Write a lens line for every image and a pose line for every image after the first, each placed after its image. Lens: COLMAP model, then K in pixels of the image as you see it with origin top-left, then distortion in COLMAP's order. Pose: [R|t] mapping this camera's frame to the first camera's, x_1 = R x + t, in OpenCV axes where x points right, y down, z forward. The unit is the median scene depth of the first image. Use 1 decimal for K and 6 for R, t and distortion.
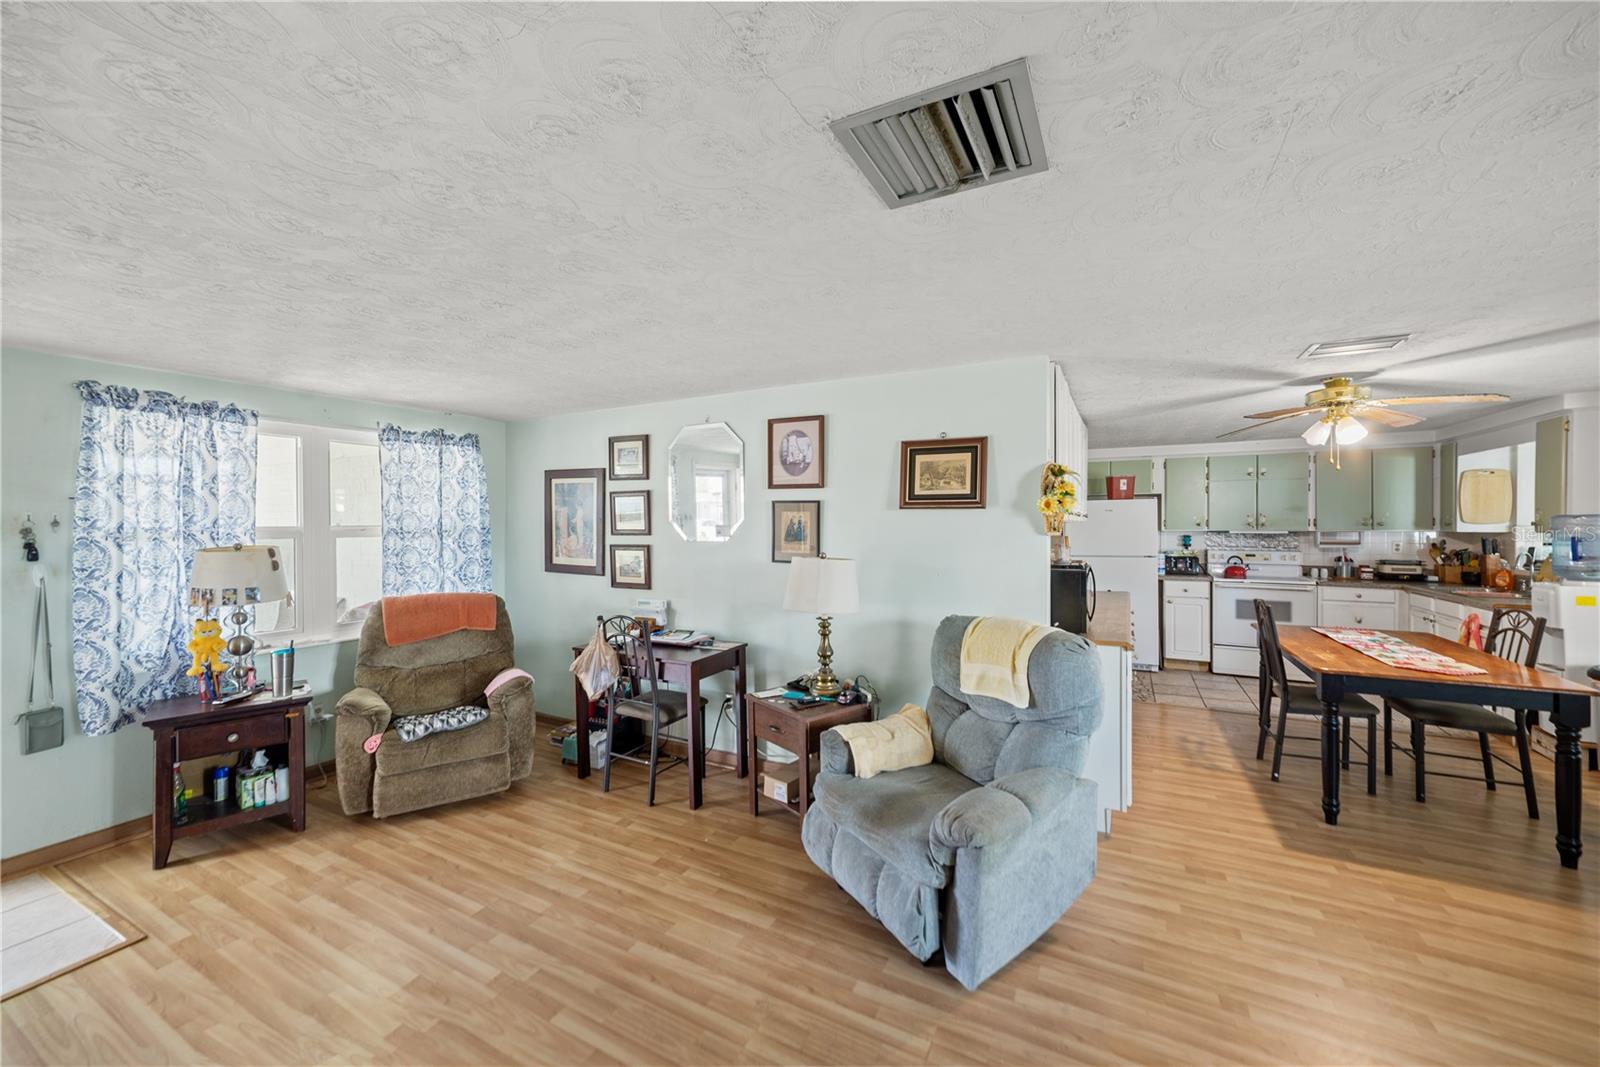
lens RADIAL K [[627.3, 0, 788.0], [0, 627.3, 529.3], [0, 0, 1]] dist [-0.006956, 0.005473]
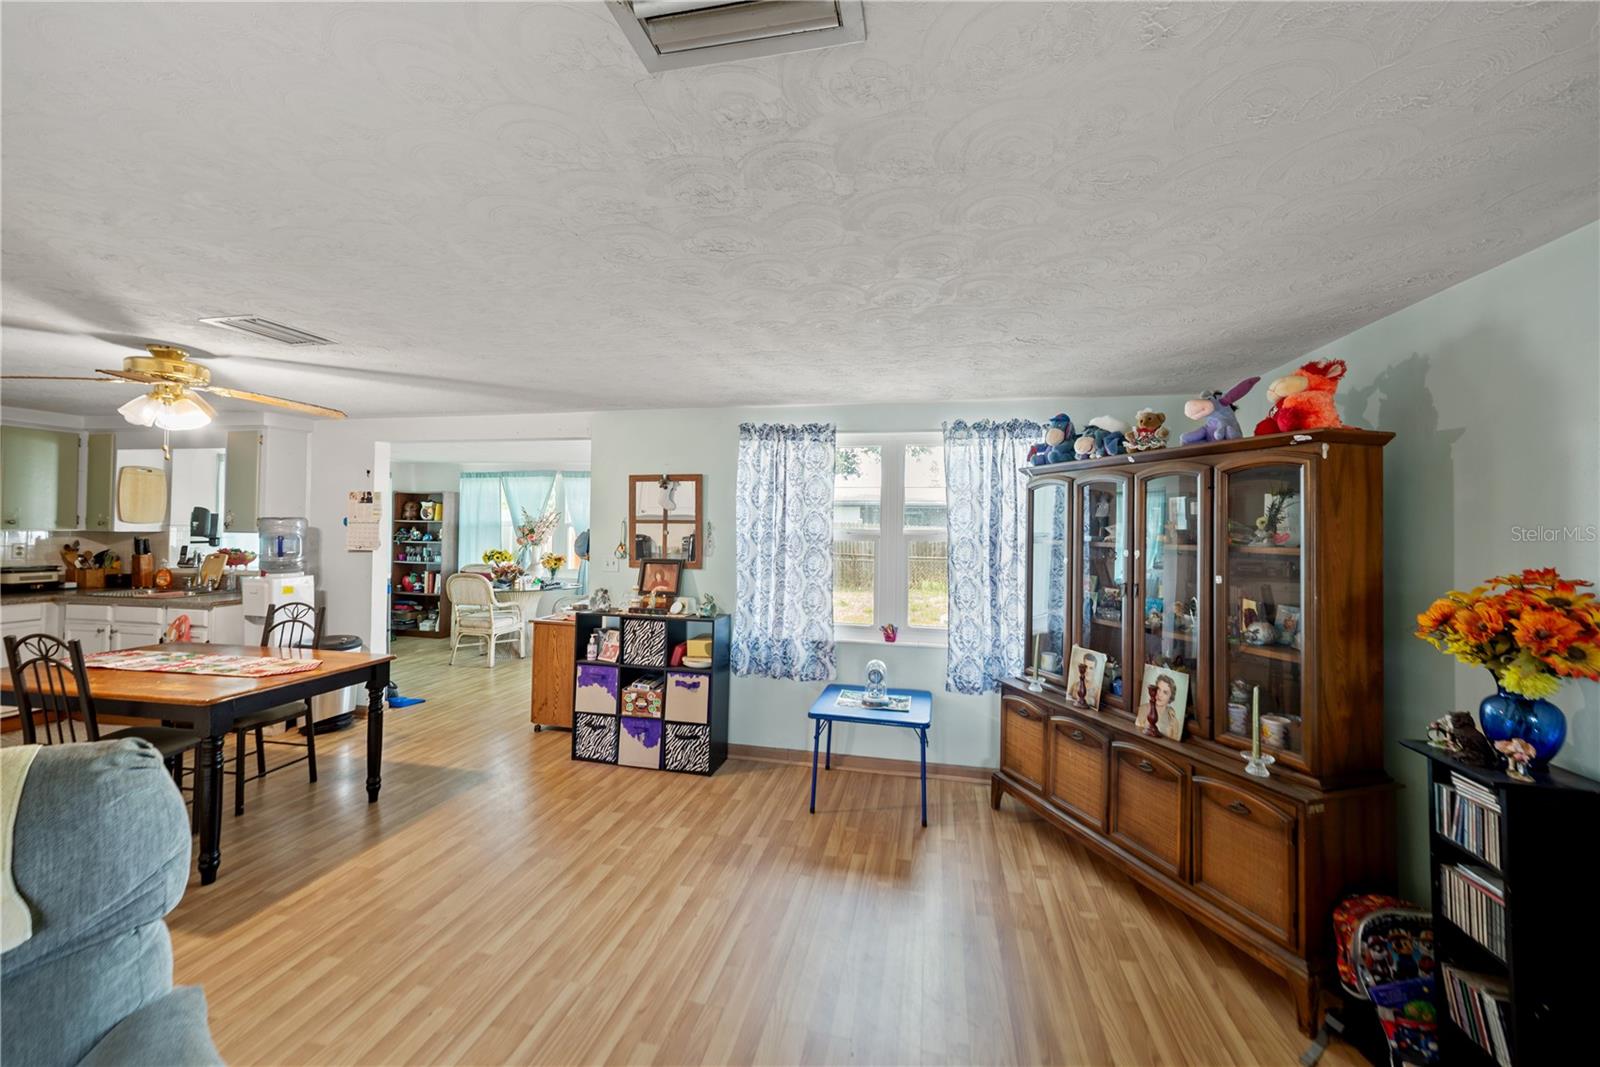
lens RADIAL K [[627.3, 0, 801.0], [0, 627.3, 520.4], [0, 0, 1]] dist [-0.006956, 0.005473]
pose [[-0.266715, 0.012115, 0.963699, -0.086824], [-0.005947, 0.999881, -0.014216, -0.004802], [-0.963757, -0.009523, -0.266612, 0.246656]]
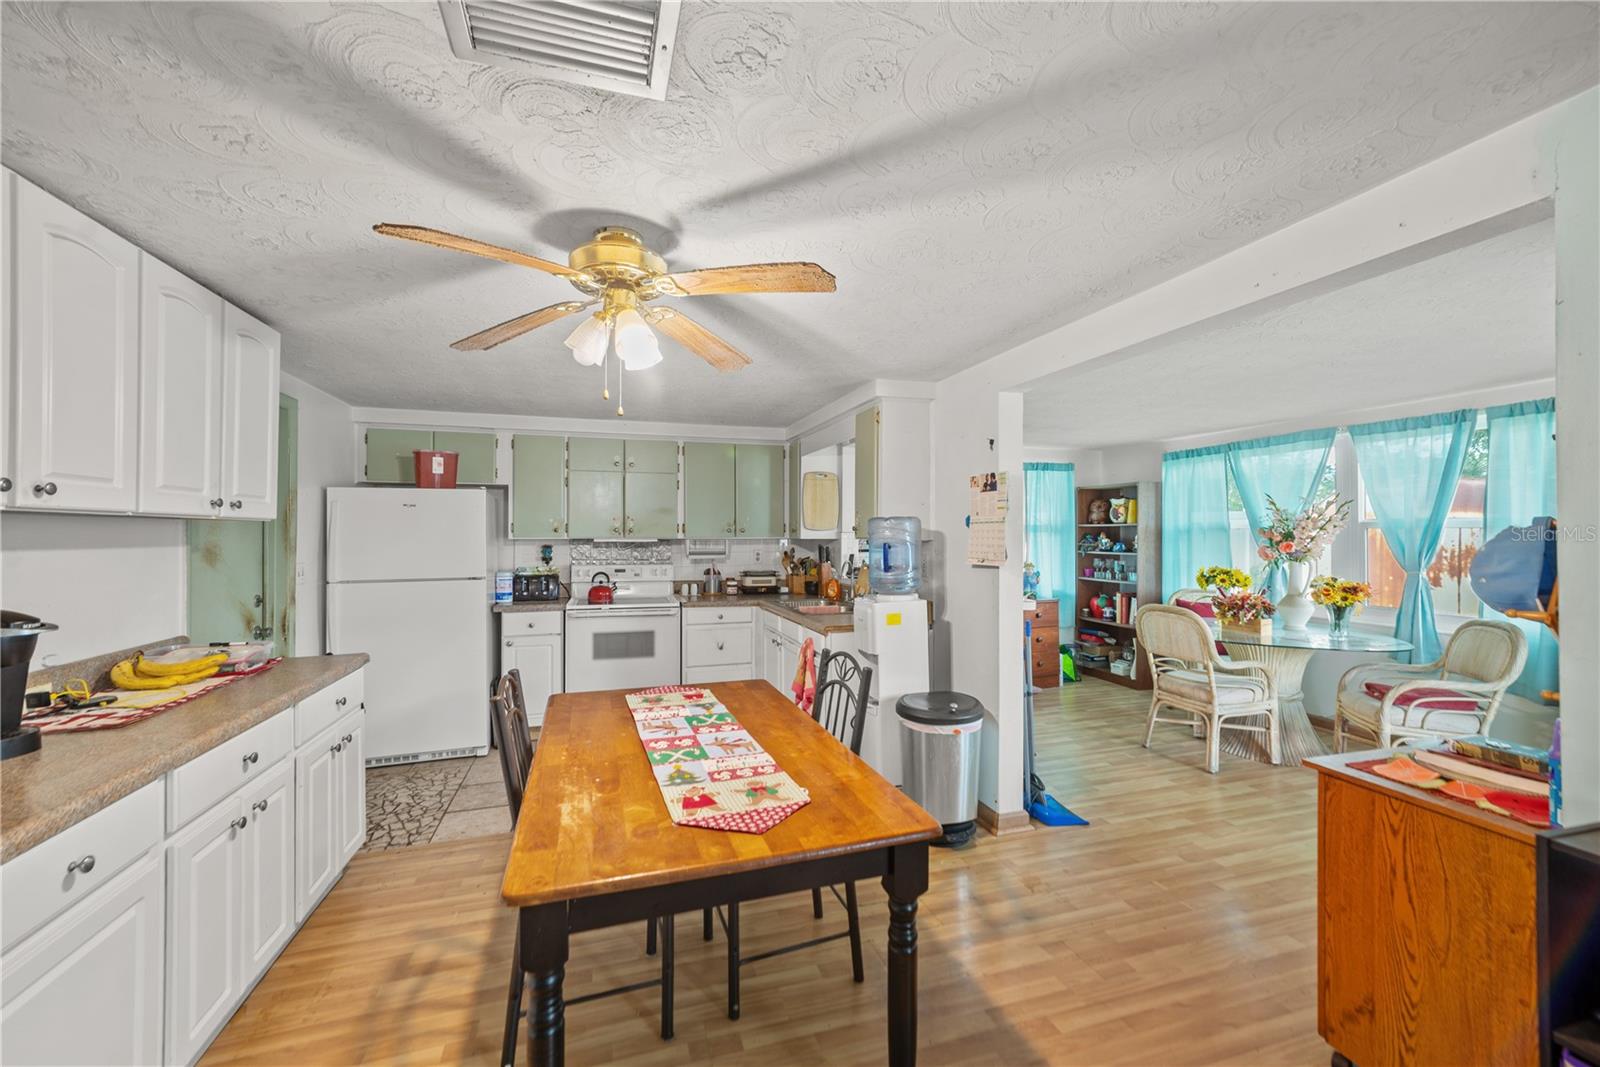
lens RADIAL K [[627.3, 0, 790.7], [0, 627.3, 532.7], [0, 0, 1]] dist [-0.006956, 0.005473]
pose [[0.712175, 0.005693, 0.701979, 0.374462], [0.002325, 0.999942, -0.010469, 0.003933], [-0.701999, 0.009088, 0.712120, 0.323000]]
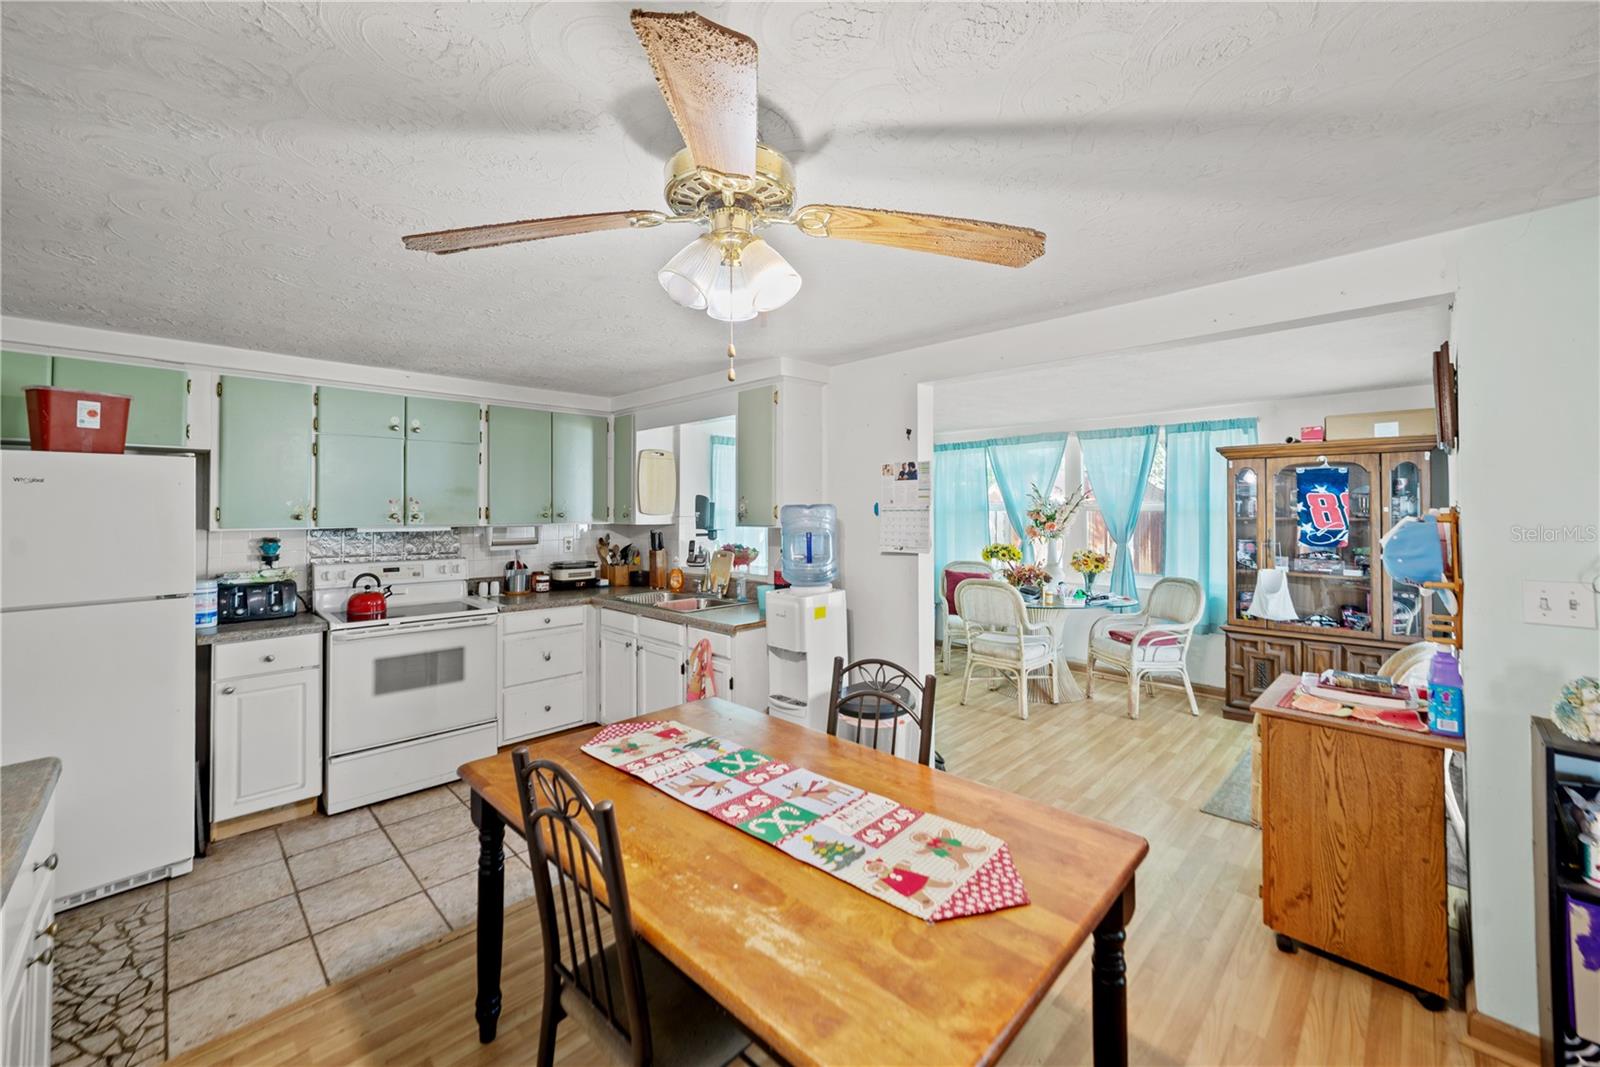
lens RADIAL K [[627.3, 0, 797.4], [0, 627.3, 501.5], [0, 0, 1]] dist [-0.006956, 0.005473]
pose [[0.295919, 0.014751, 0.955099, 0.321452], [0.009644, 0.999784, -0.018429, -0.008145], [-0.955164, 0.014665, 0.295713, 0.510316]]
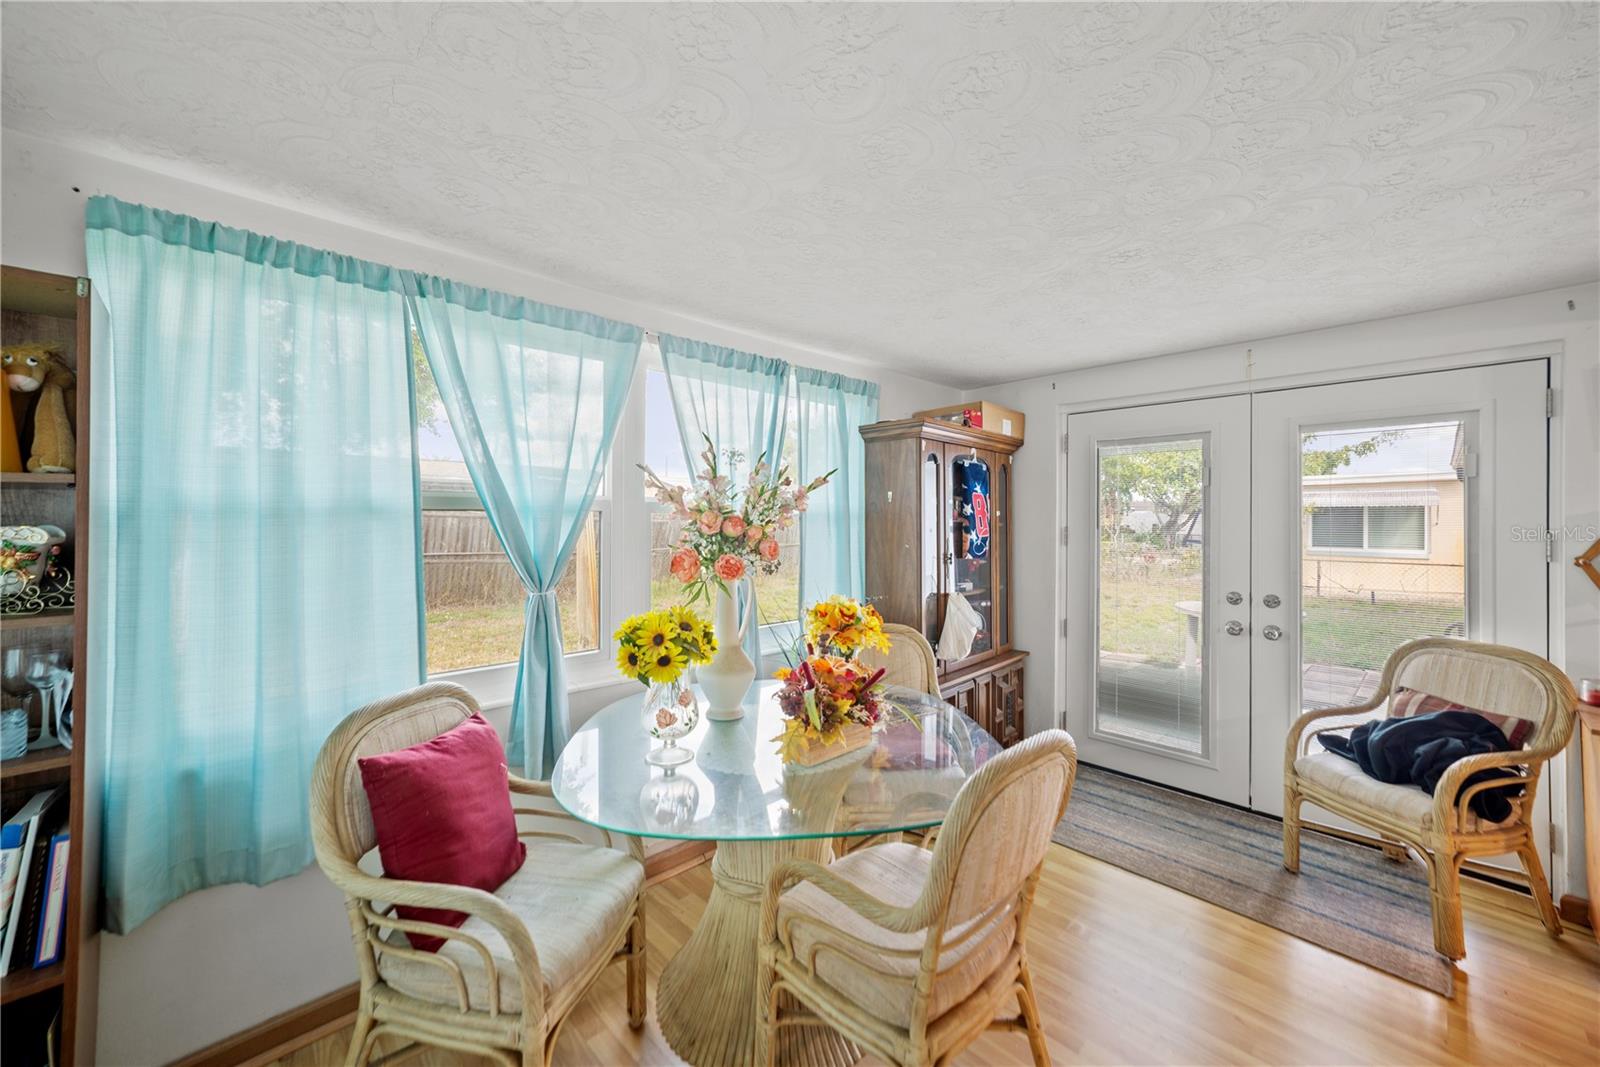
lens RADIAL K [[627.3, 0, 800.3], [0, 627.3, 523.5], [0, 0, 1]] dist [-0.006956, 0.005473]
pose [[-0.950854, 0.003365, 0.309623, 1.134576], [0.005315, 0.999971, 0.005455, -0.000703], [-0.309595, 0.006832, -0.950844, 0.758397]]
